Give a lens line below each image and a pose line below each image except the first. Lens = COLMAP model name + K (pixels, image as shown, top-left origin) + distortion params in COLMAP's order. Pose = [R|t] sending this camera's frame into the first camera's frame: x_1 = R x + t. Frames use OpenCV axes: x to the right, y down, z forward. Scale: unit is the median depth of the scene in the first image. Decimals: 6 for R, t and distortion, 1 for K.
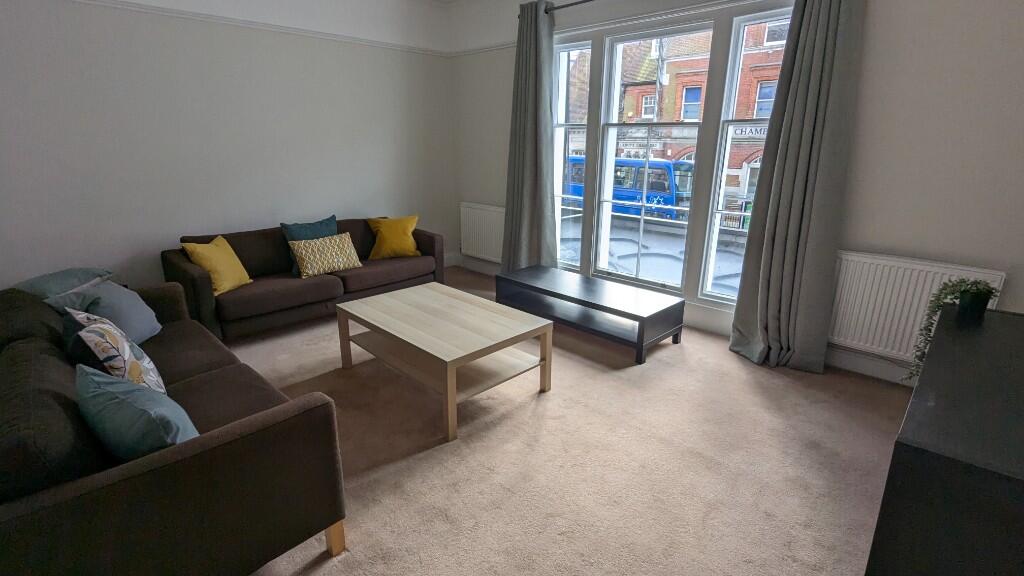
lens RADIAL K [[483.2, 0, 511.0], [0, 483.2, 285.4], [0, 0, 1]] dist [0.000484, -0.000009]
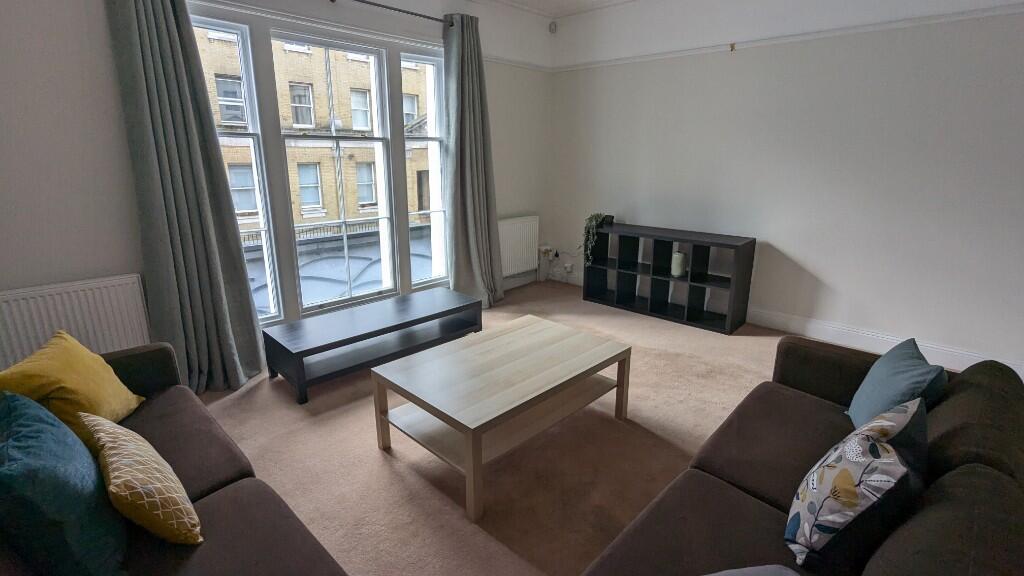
lens RADIAL K [[483.2, 0, 511.0], [0, 483.2, 285.4], [0, 0, 1]] dist [0.000484, -0.000009]
pose [[-0.018779, -0.269372, 0.962853, -0.753163], [0.284962, 0.921638, 0.263400, -0.227862], [-0.958355, 0.279323, 0.059453, 0.728808]]
